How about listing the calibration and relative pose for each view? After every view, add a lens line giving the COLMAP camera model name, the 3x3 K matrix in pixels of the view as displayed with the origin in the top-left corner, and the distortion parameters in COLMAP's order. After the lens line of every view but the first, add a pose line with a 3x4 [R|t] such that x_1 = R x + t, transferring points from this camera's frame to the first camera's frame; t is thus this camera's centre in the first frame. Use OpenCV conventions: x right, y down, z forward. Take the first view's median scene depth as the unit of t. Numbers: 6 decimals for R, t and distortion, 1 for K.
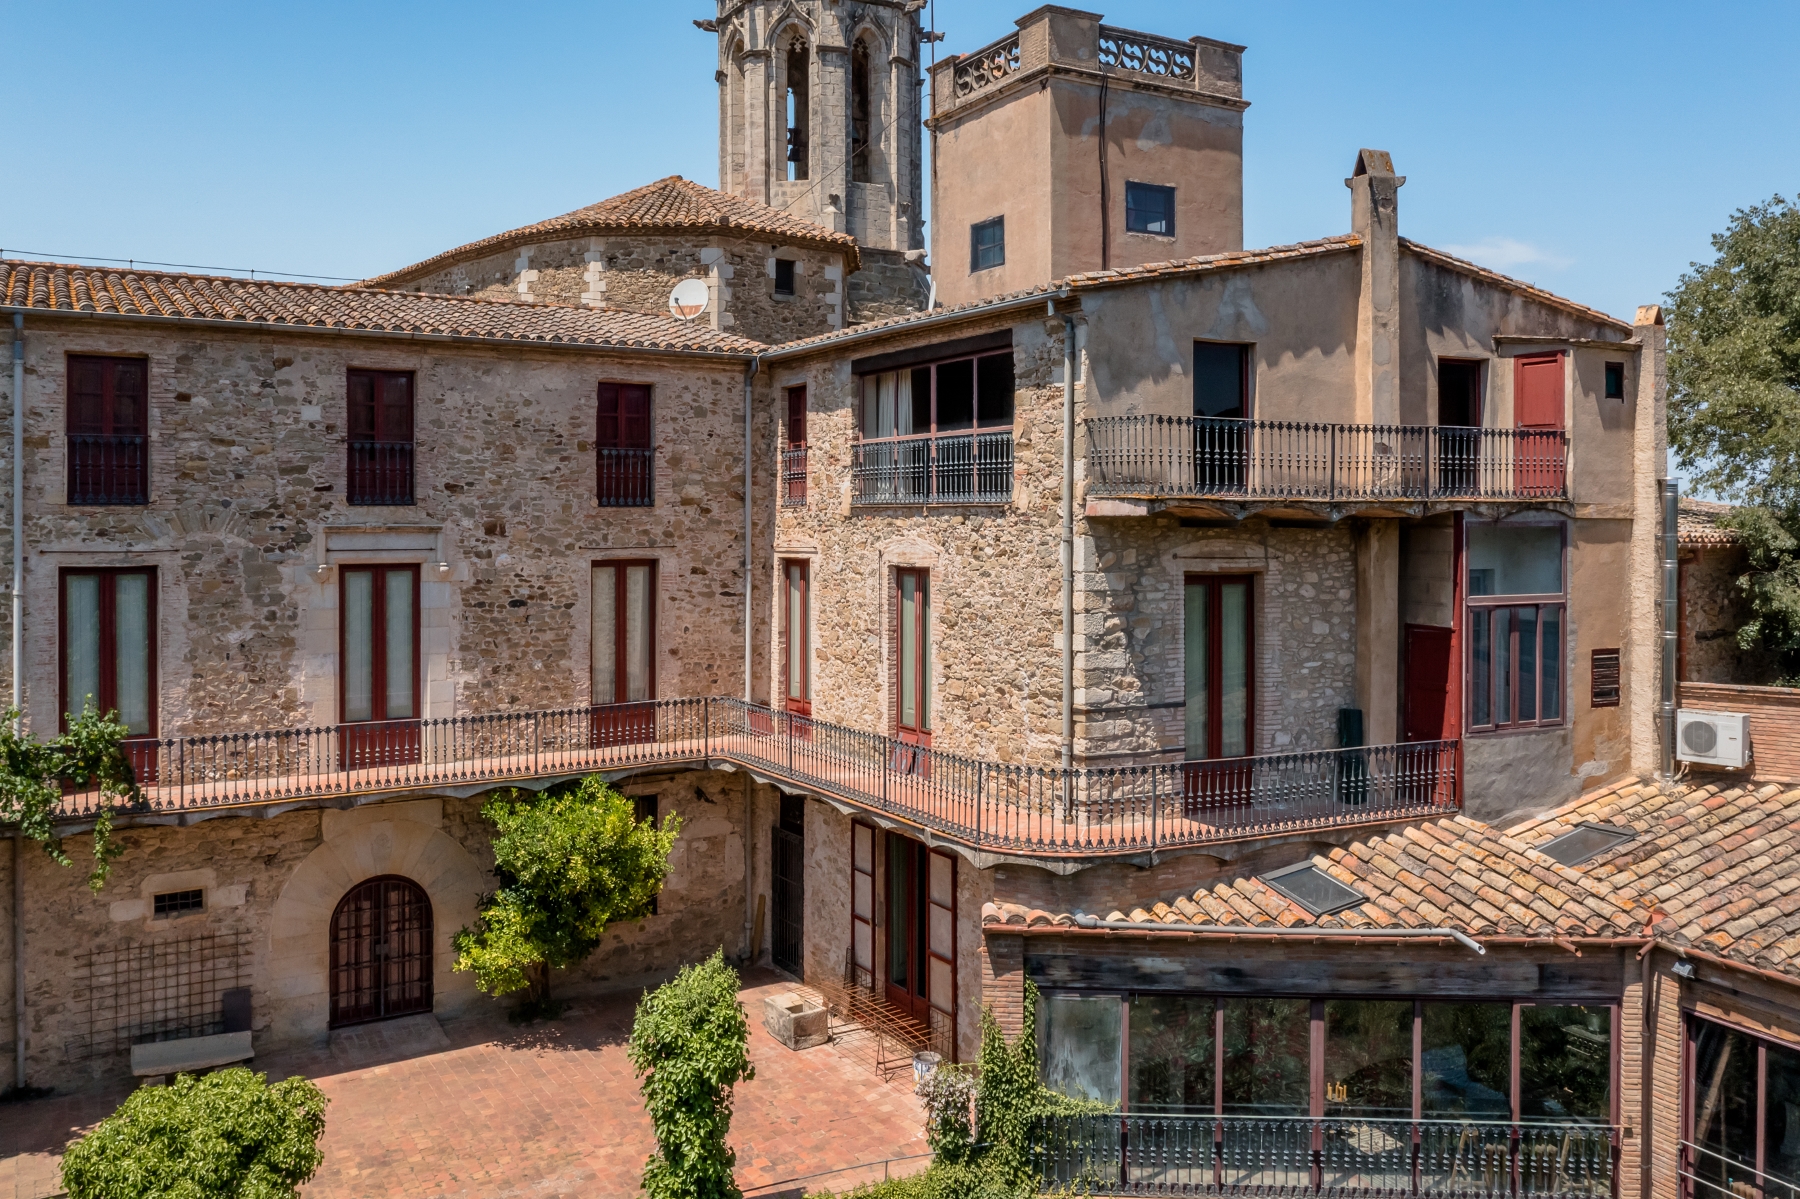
lens RADIAL K [[1444.1, 0, 916.7], [0, 1444.1, 541.9], [0, 0, 1]] dist [-0.015621, -0.003726]
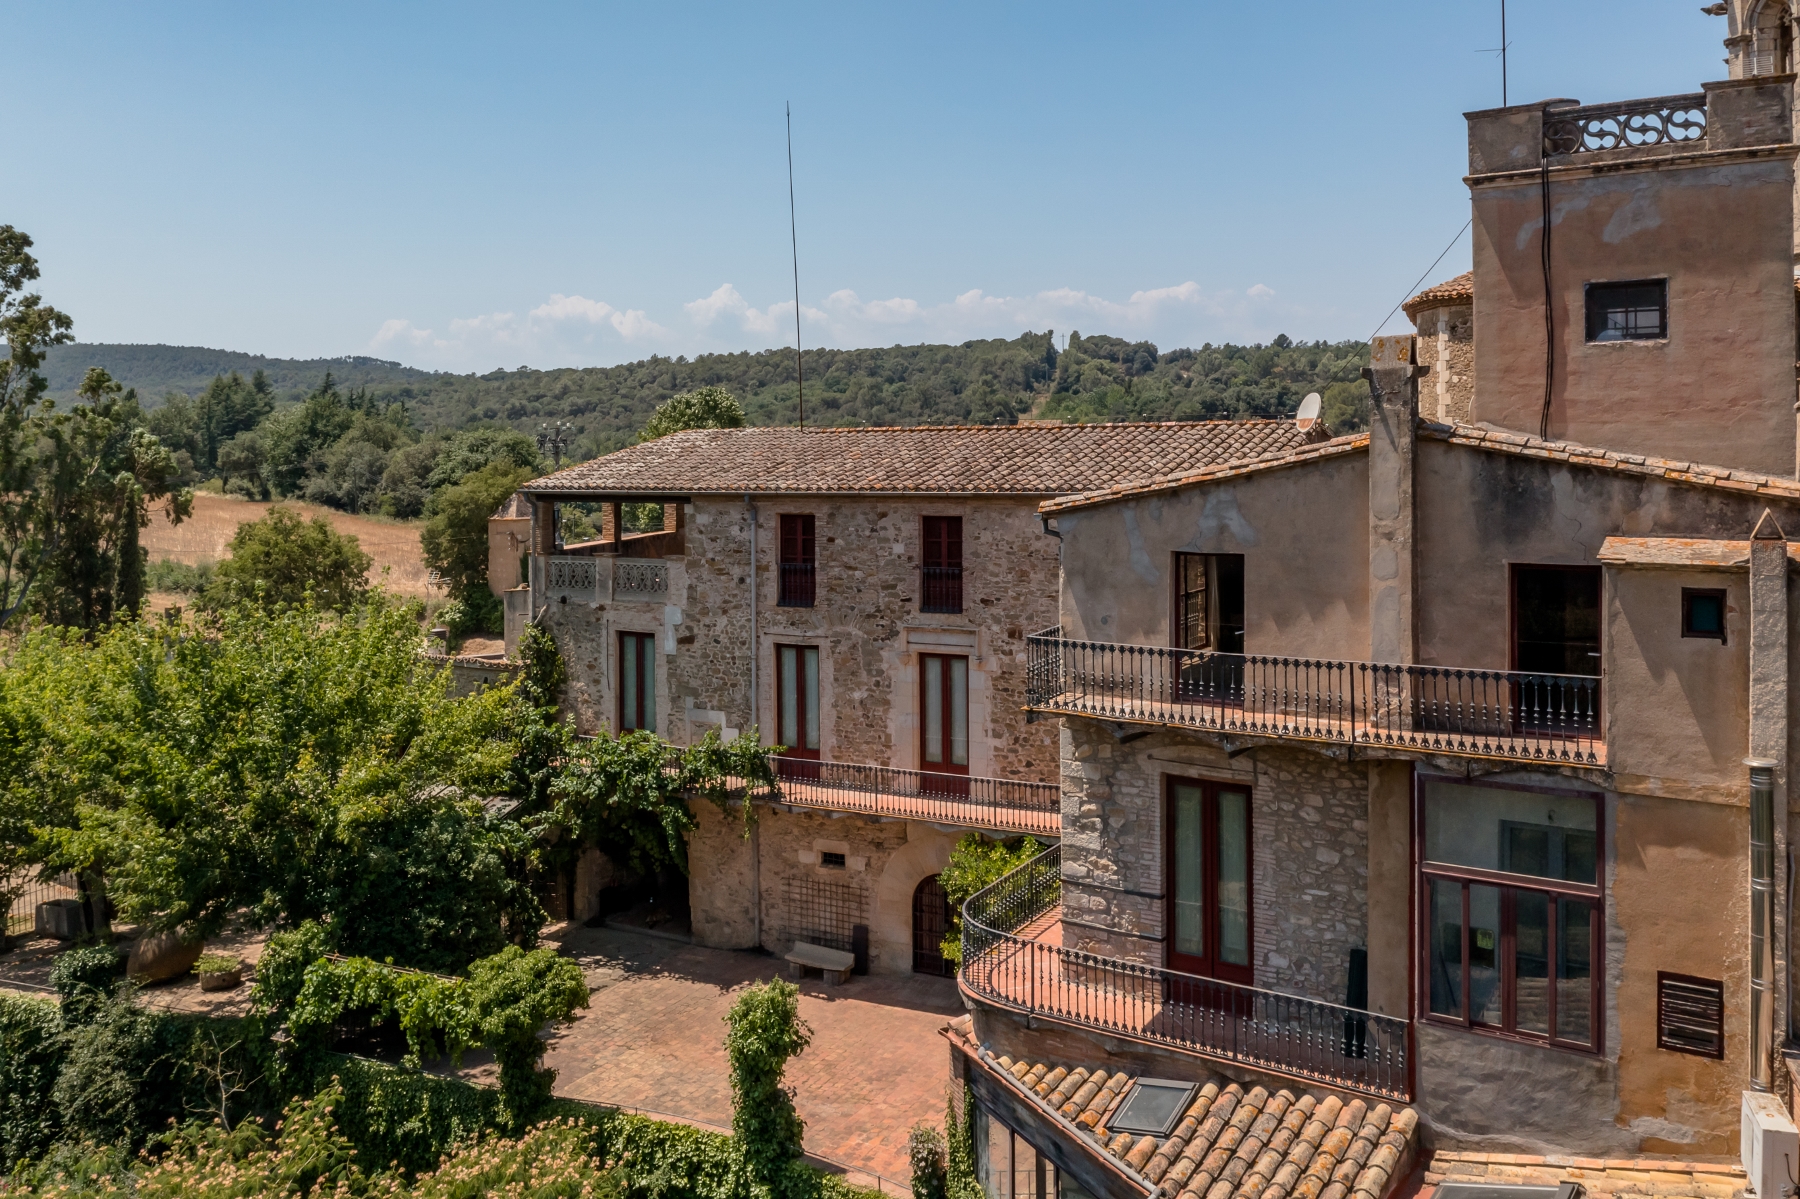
lens RADIAL K [[1497.5, 0, 907.7], [0, 1497.5, 455.0], [0, 0, 1]] dist [-0.007293, -0.007243]
pose [[0.480863, 0.001498, -0.876794, 0.977840], [-0.002015, 0.999998, 0.000604, -0.196449], [0.876793, 0.001476, 0.480865, 0.286909]]
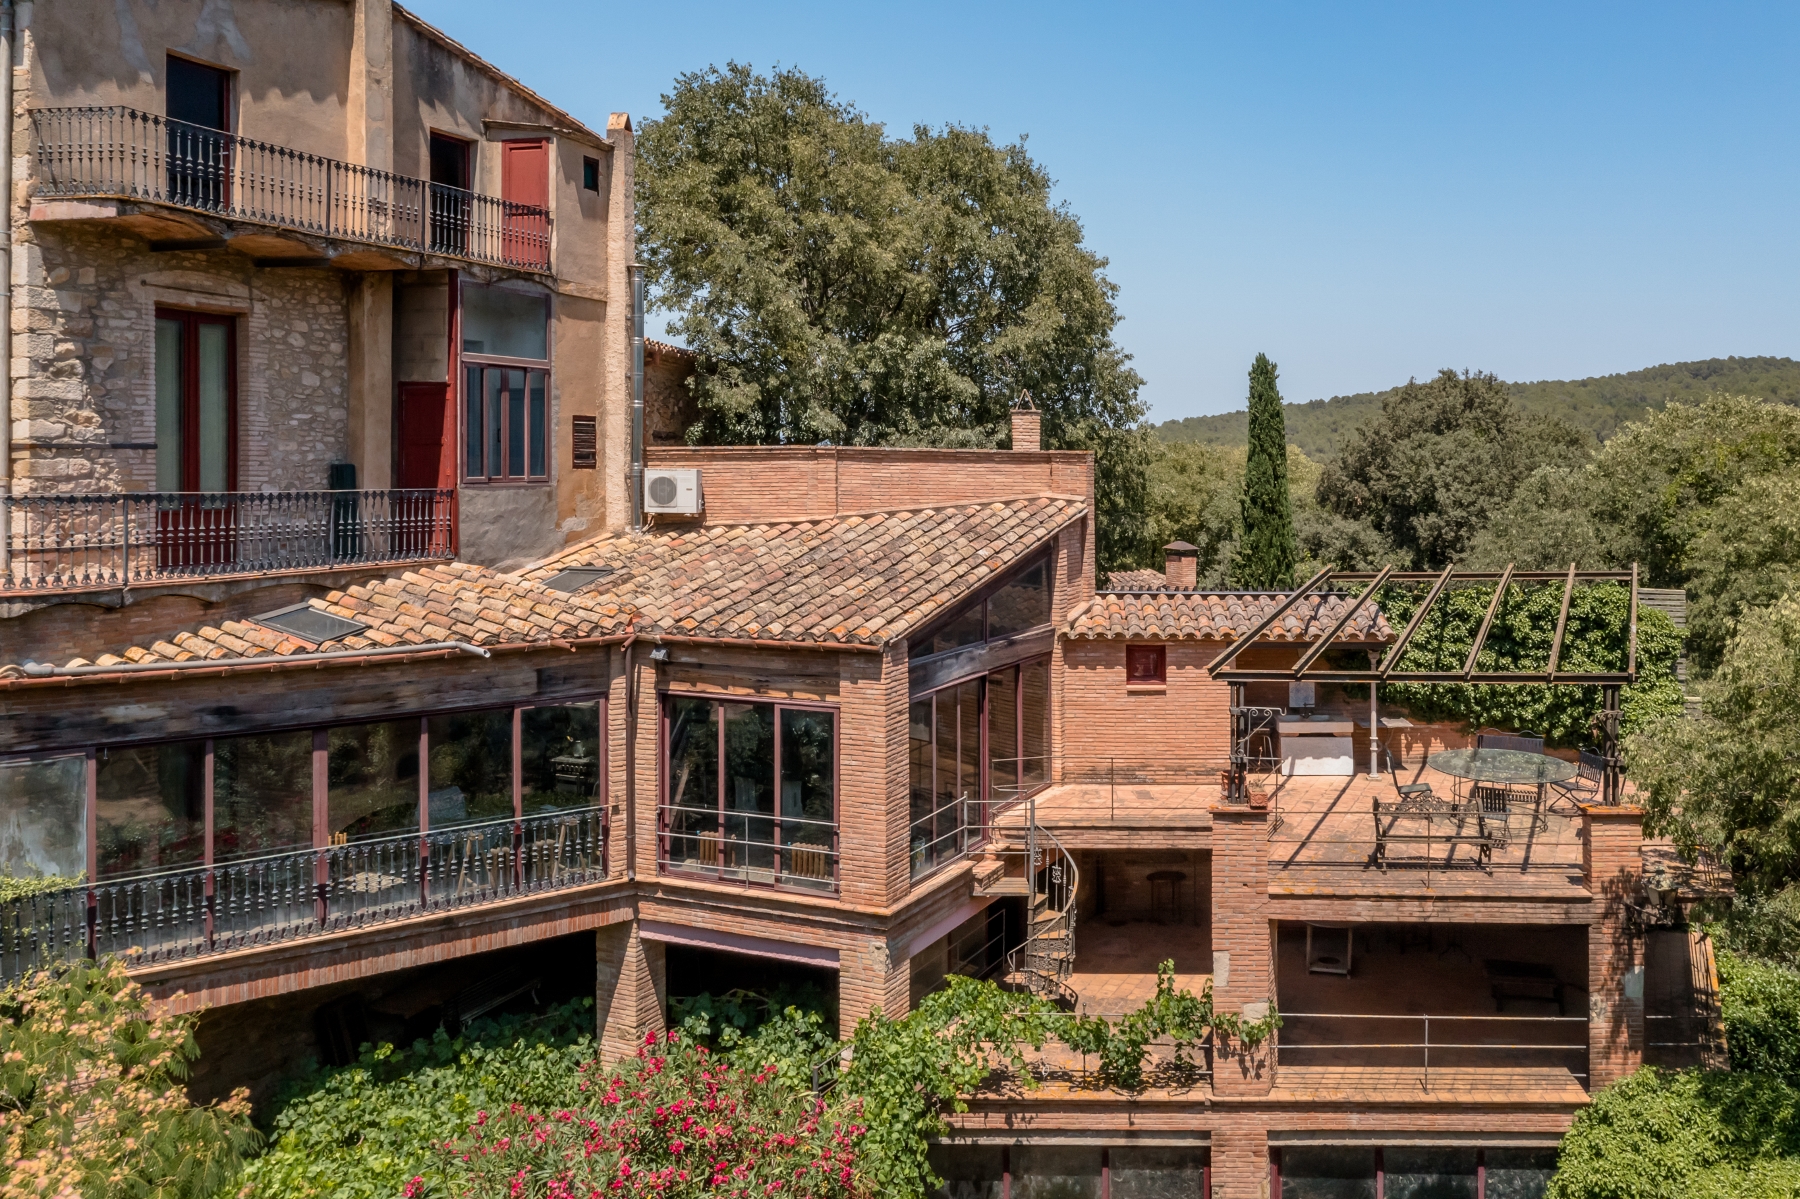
lens RADIAL K [[1452.1, 0, 1052.8], [0, 1452.1, 466.2], [0, 0, 1]] dist [-0.019022, 0.001066]
pose [[0.708791, -0.001245, 0.705417, -0.050733], [0.004341, 0.999987, -0.002597, 0.119918], [-0.705405, 0.004903, 0.708787, -0.040271]]
